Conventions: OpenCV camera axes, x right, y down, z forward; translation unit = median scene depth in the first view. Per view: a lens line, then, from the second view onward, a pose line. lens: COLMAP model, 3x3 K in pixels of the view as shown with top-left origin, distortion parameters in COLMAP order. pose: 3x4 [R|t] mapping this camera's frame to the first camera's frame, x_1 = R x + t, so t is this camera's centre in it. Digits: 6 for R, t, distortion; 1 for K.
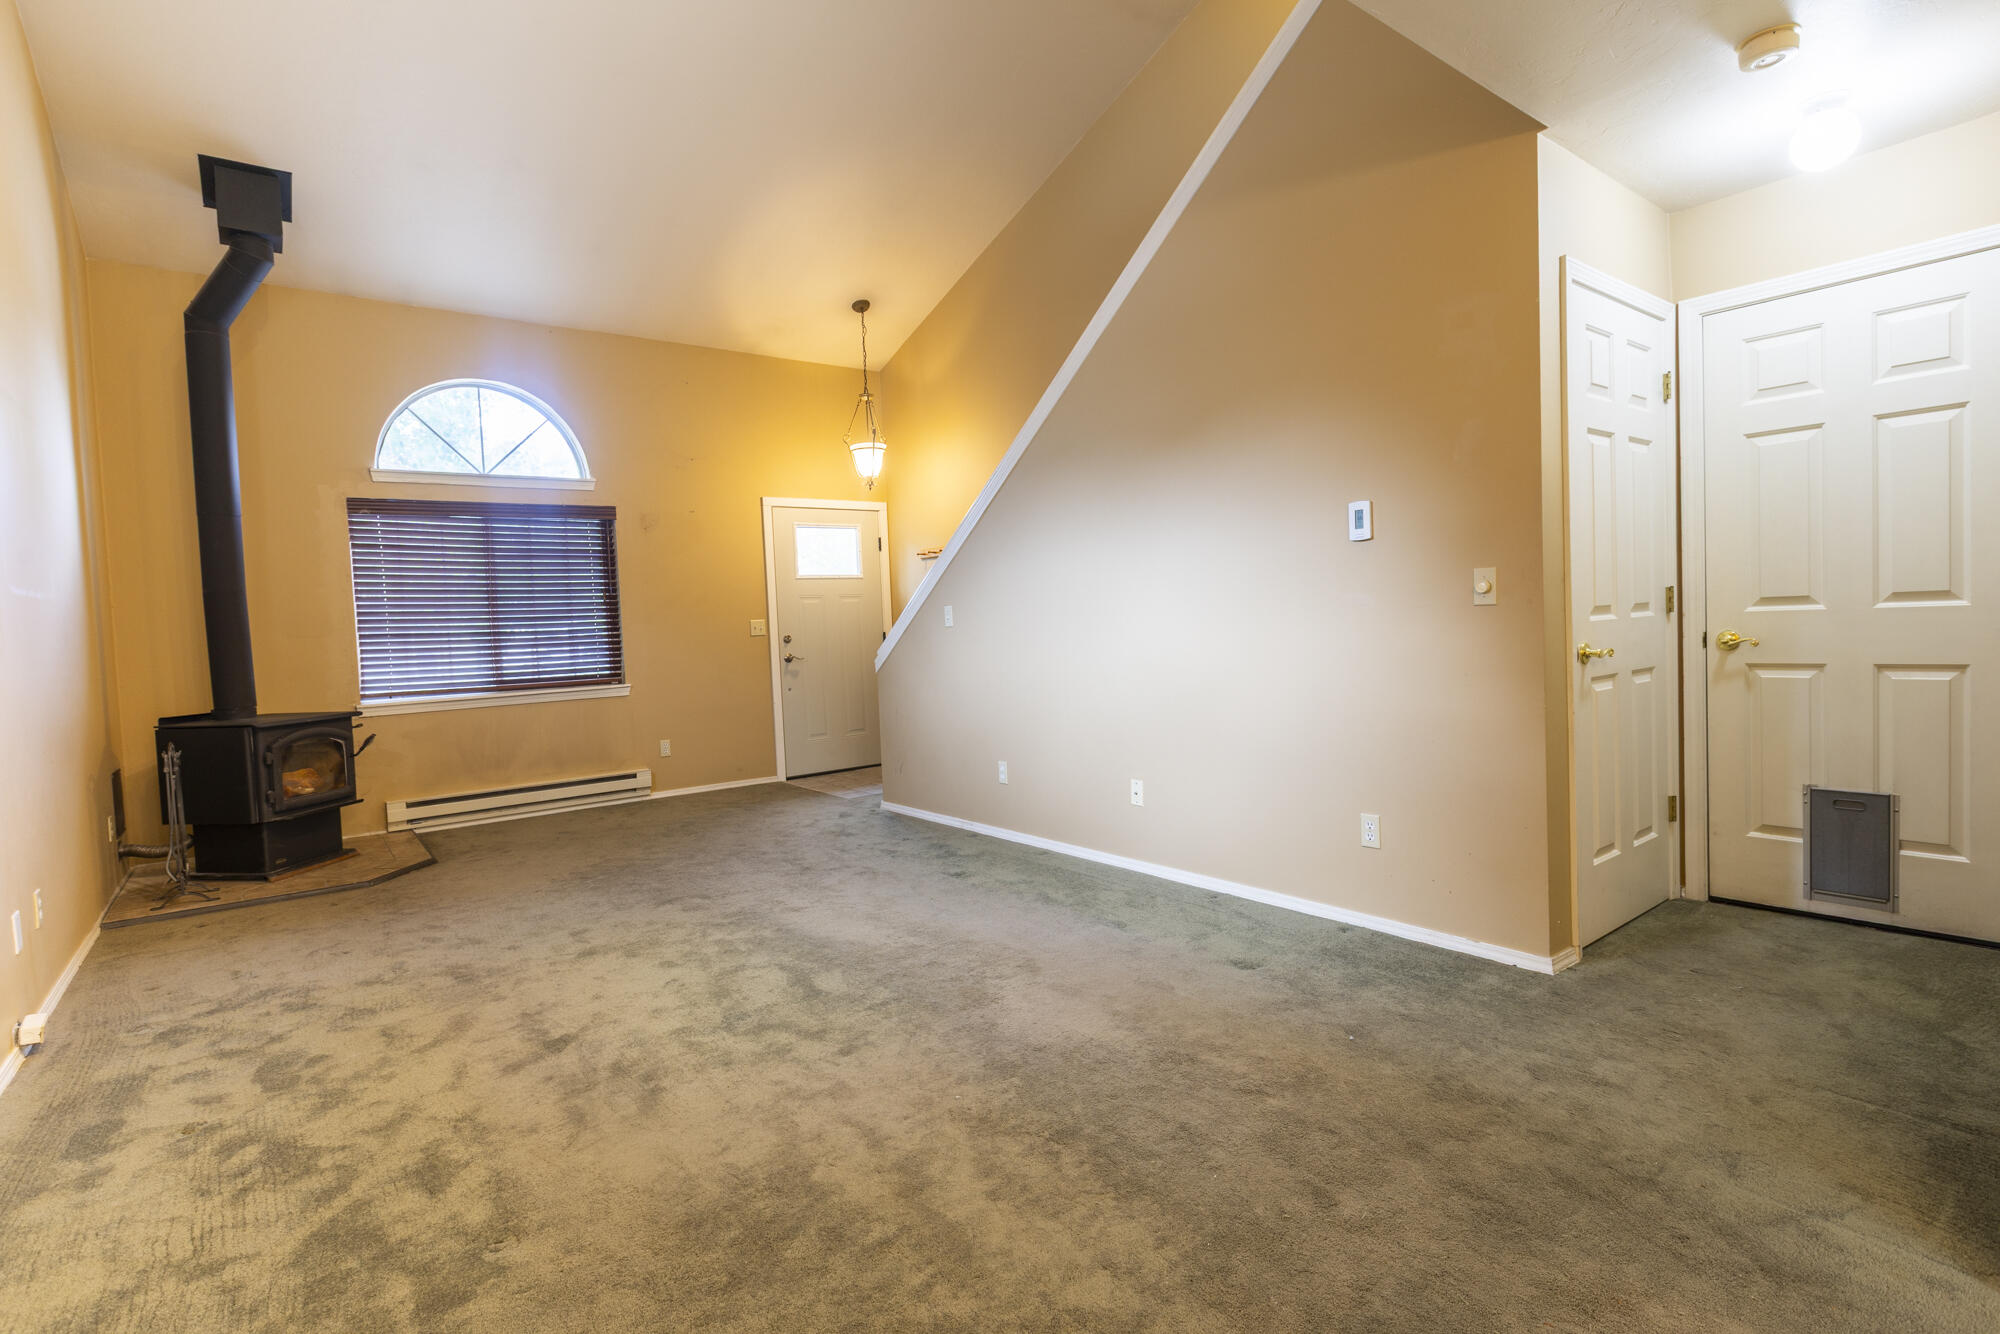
lens RADIAL K [[956.9, 0, 1000.0], [0, 956.9, 667.0], [0, 0, 1]] dist [-0.002417, -0.000217]
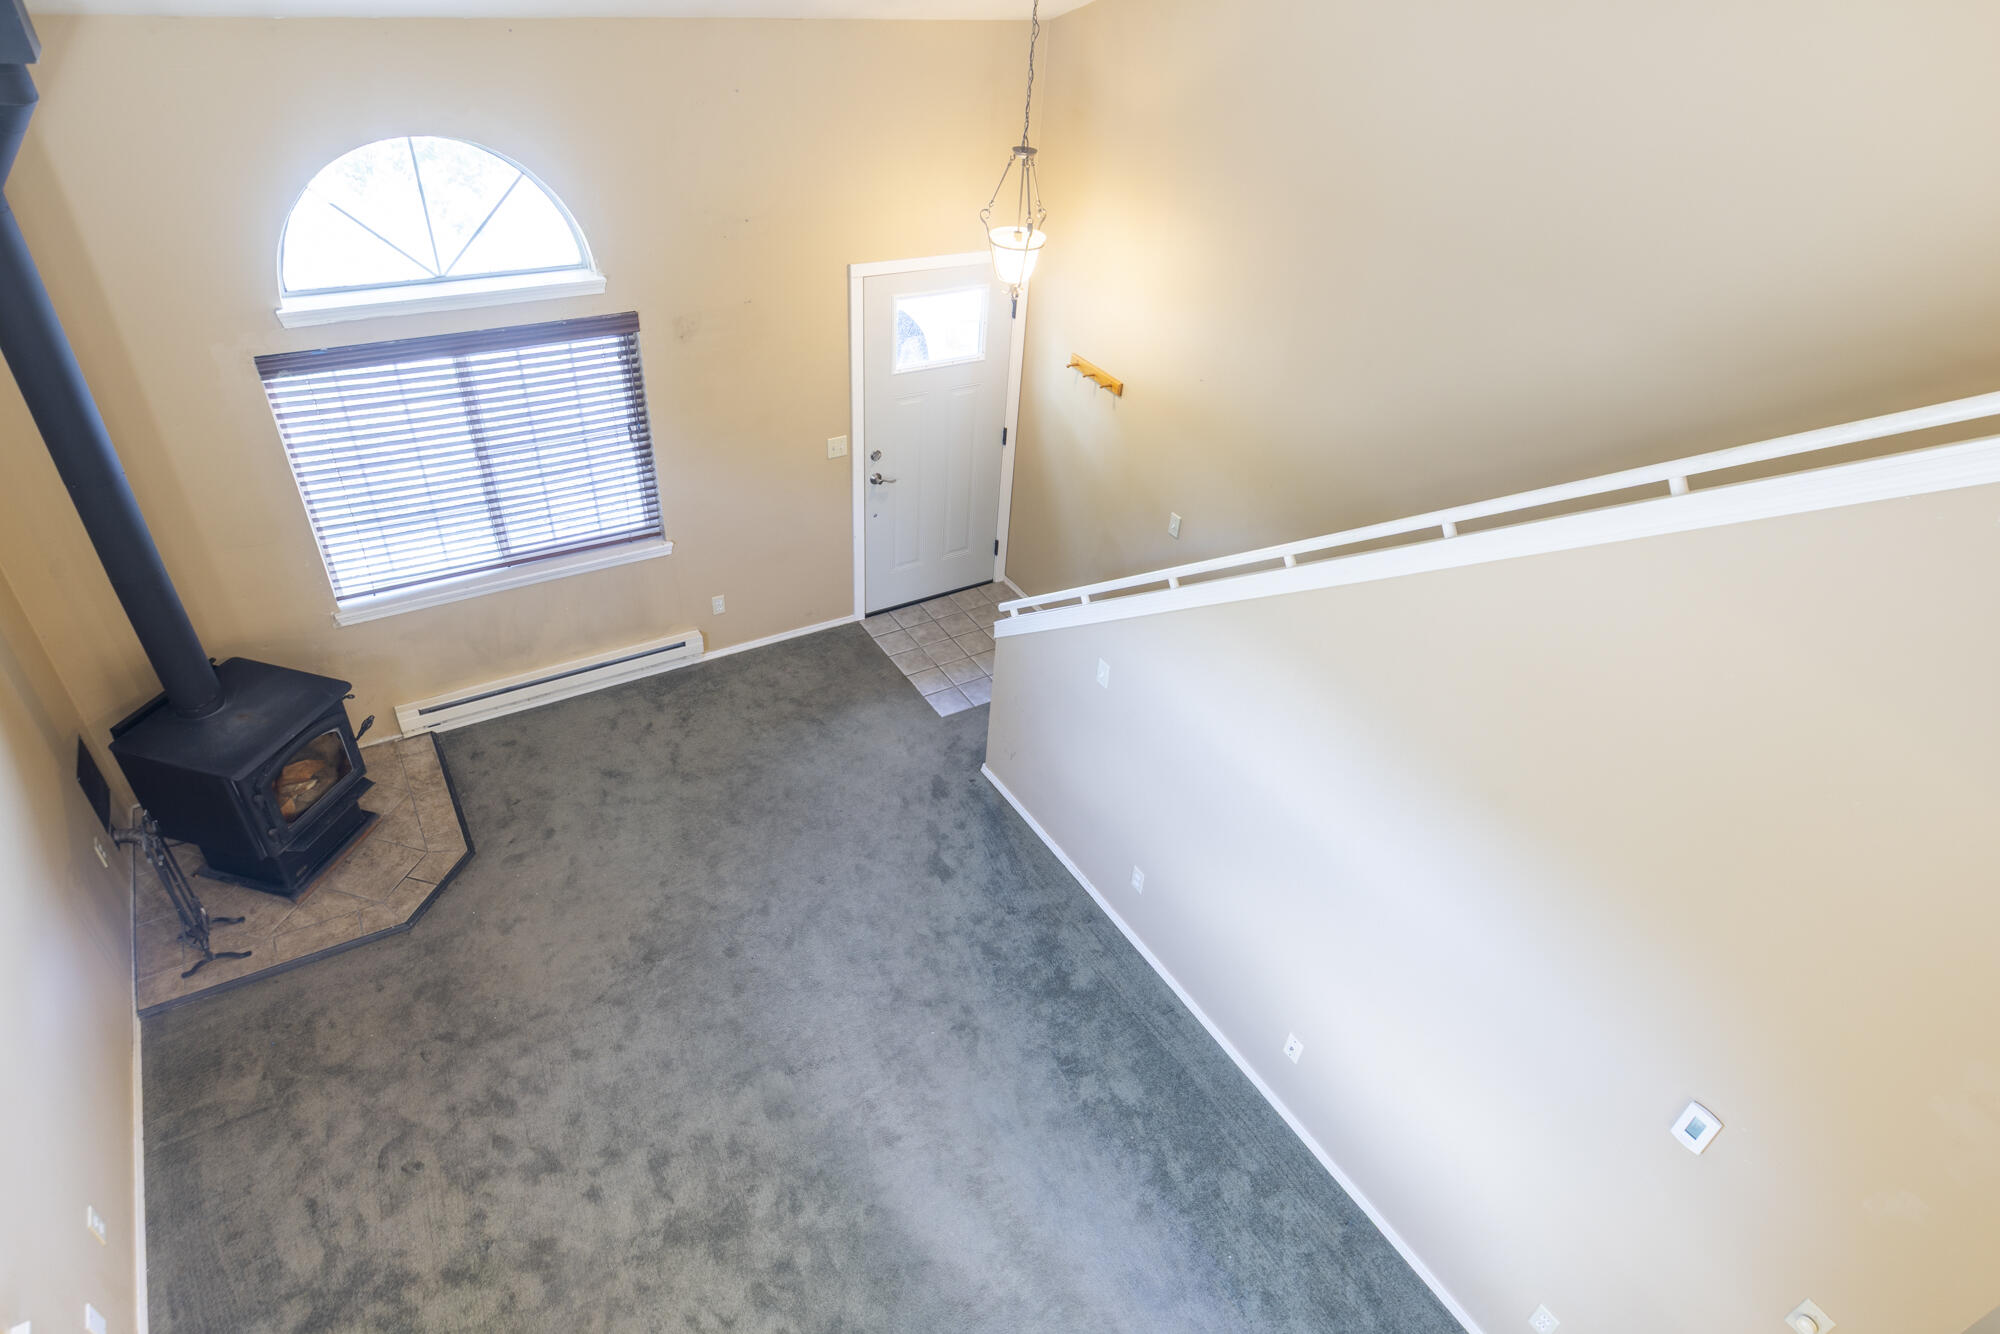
lens RADIAL K [[1117.1, 0, 1023.3], [0, 1117.1, 695.9], [0, 0, 1]] dist [-0.004004, 0.000061]
pose [[0.988161, 0.153417, -0.000311, -0.118500], [-0.126502, 0.815944, 0.564121, -0.551147], [0.086800, -0.557404, 0.825692, 0.287890]]
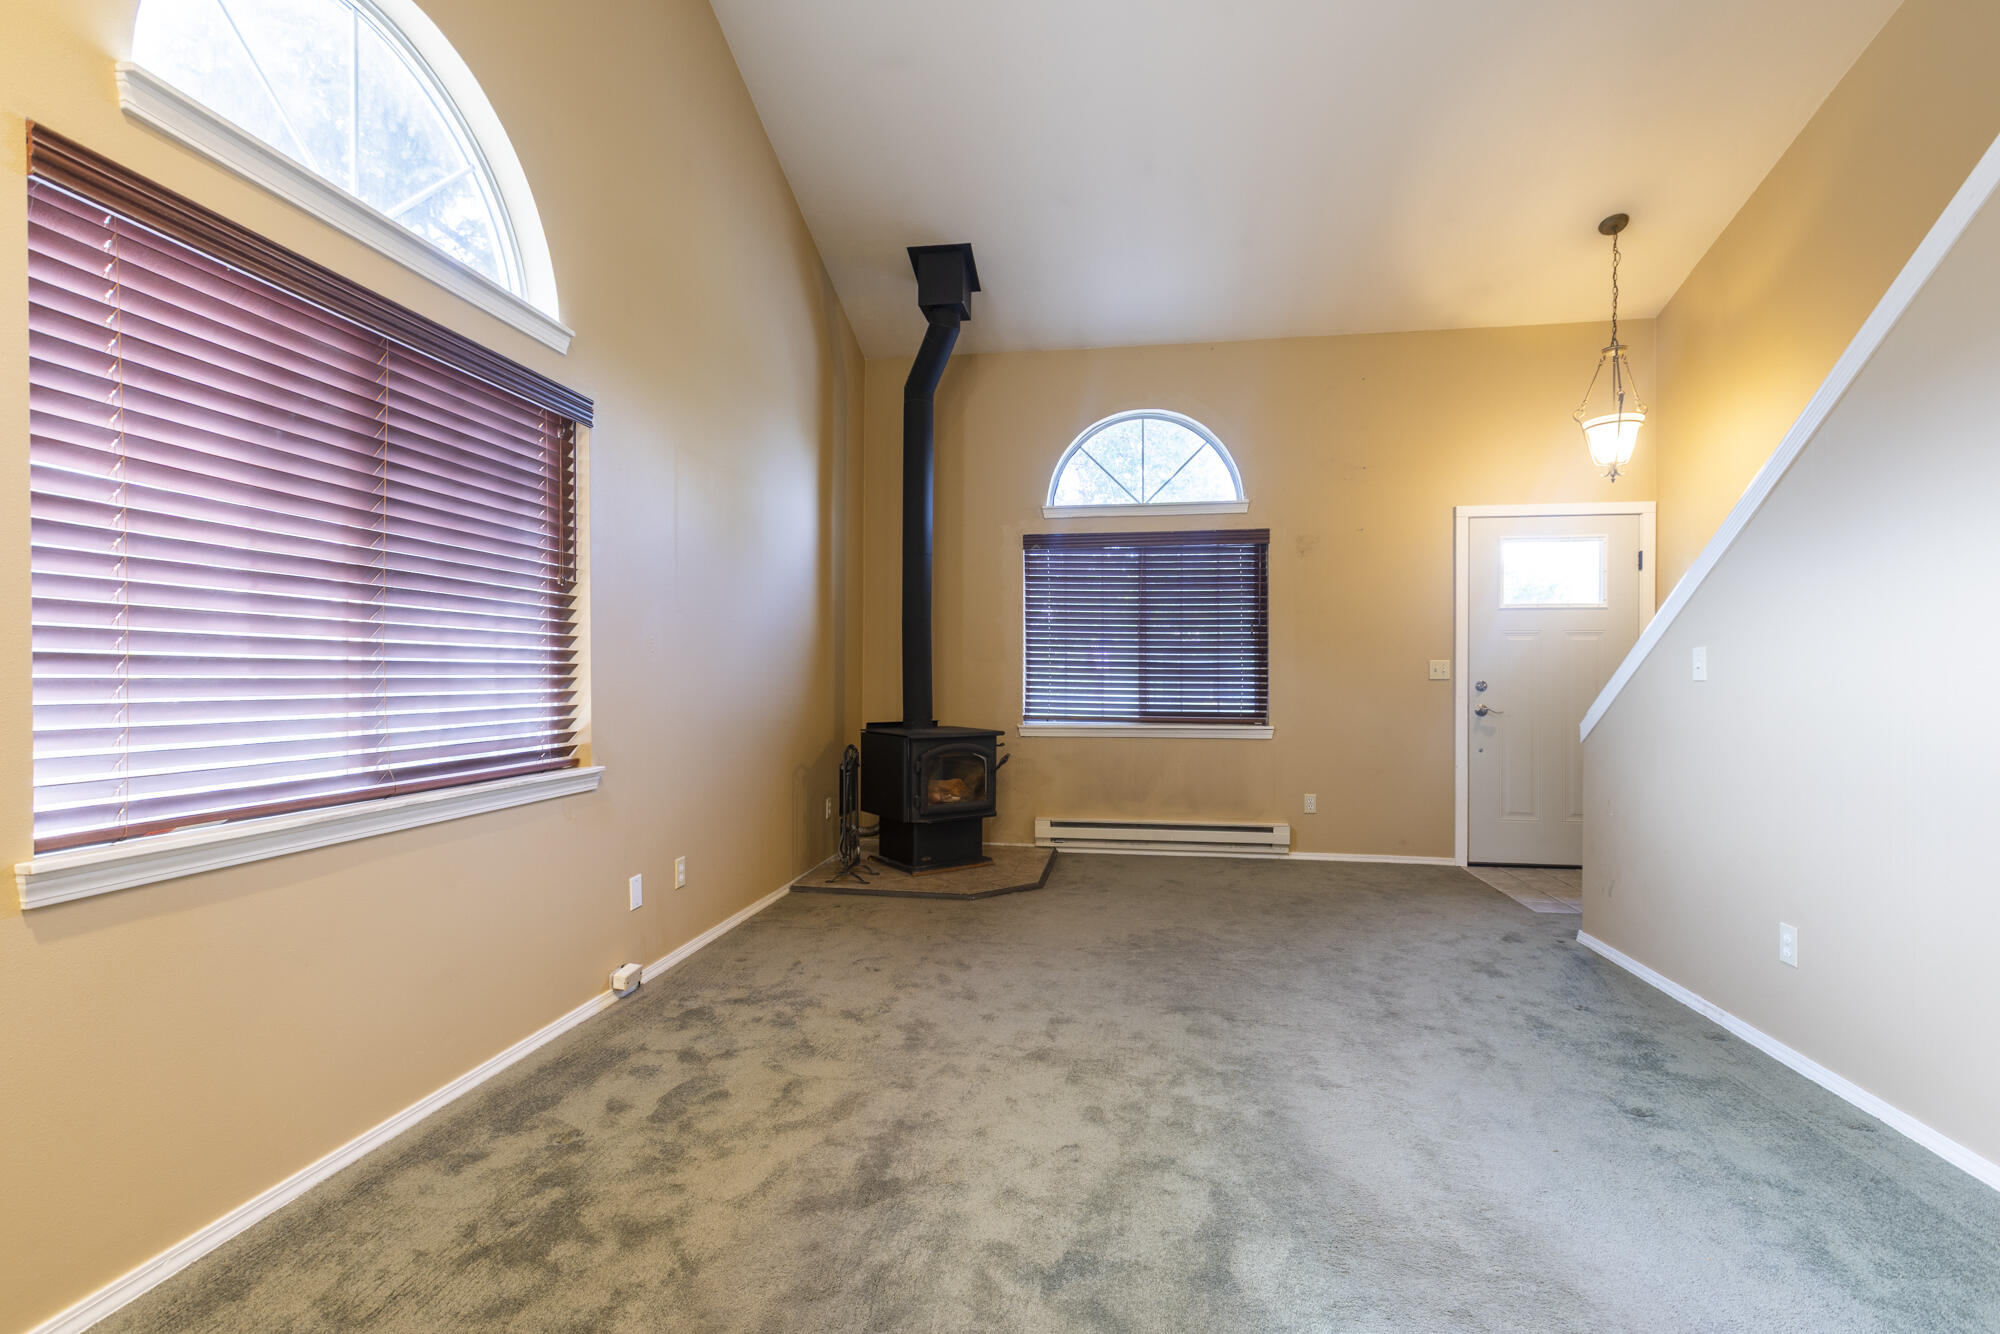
lens RADIAL K [[914.9, 0, 992.2], [0, 914.9, 677.9], [0, 0, 1]] dist [0.008565, -0.005228]
pose [[0.688543, 0.048064, -0.723601, 0.063998], [-0.067414, 0.997723, 0.002125, -0.015297], [0.722055, 0.047318, 0.690215, 0.286291]]
